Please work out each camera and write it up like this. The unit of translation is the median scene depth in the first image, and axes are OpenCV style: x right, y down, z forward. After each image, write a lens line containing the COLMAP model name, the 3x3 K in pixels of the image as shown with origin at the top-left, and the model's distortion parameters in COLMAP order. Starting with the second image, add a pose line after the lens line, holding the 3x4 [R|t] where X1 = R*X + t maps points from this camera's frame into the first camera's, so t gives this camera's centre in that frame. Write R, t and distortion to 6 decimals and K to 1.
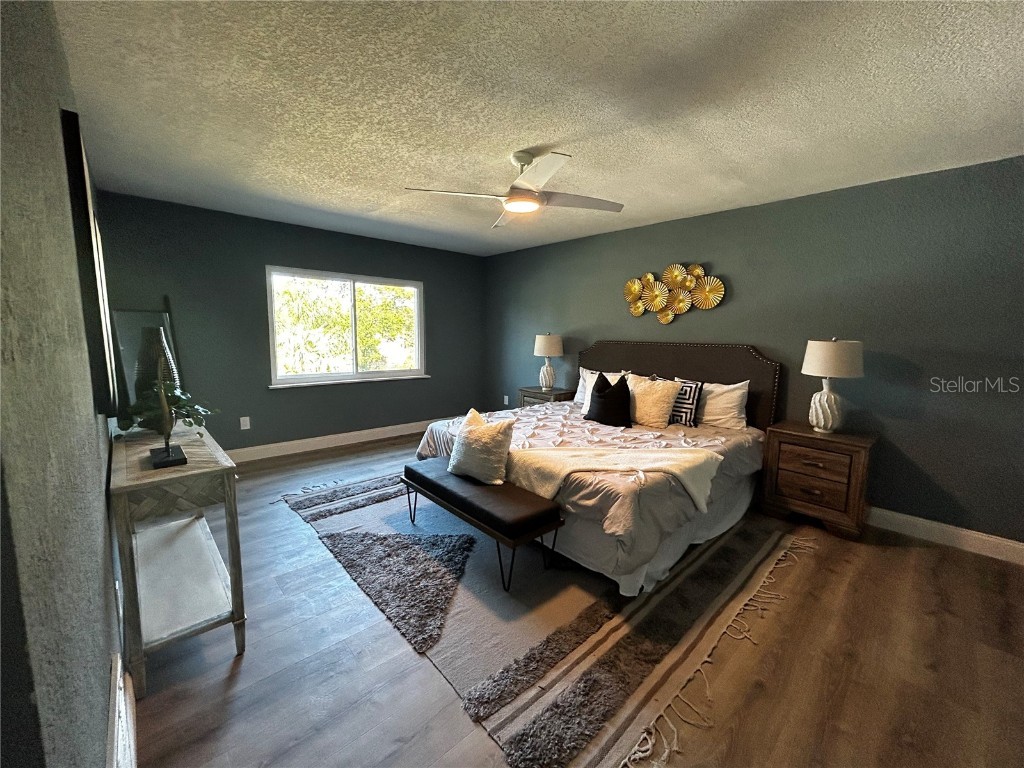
lens RADIAL K [[408.7, 0, 512.0], [0, 408.7, 384.0], [0, 0, 1]] dist [0.002652, -0.000013]
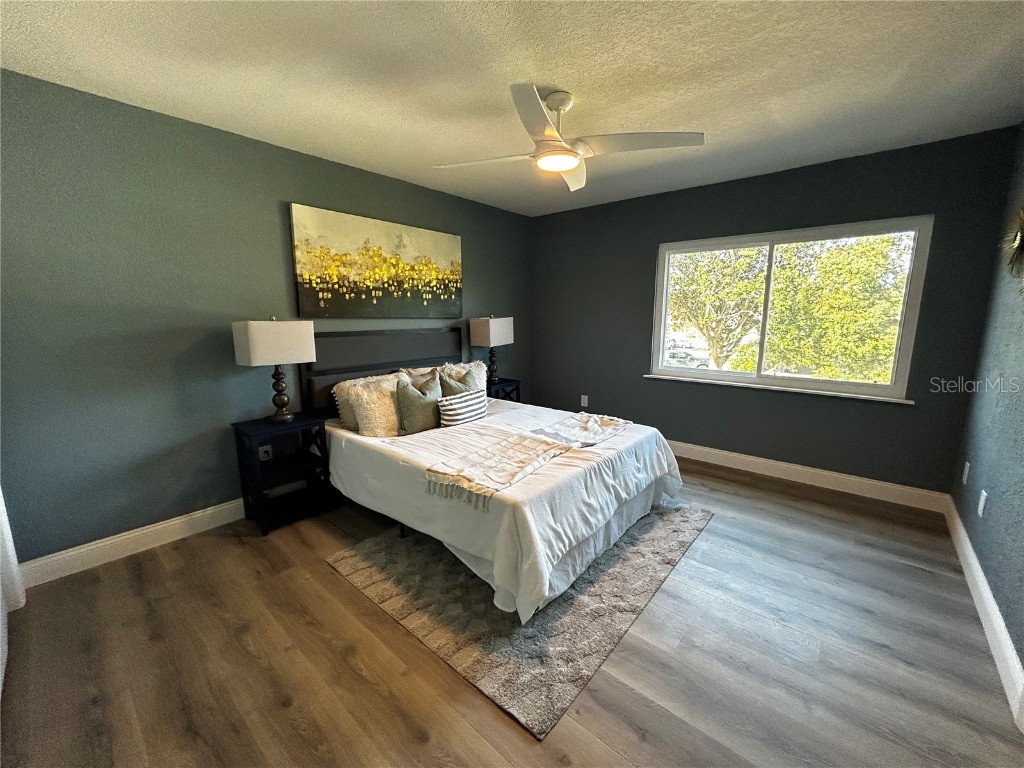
lens RADIAL K [[408.7, 0, 512.0], [0, 408.7, 384.0], [0, 0, 1]] dist [0.002652, -0.000013]
pose [[0.102180, 0.131381, -0.986052, 0.273841], [-0.138226, 0.983499, 0.116717, -0.036771], [0.985116, 0.124372, 0.118655, 0.500048]]
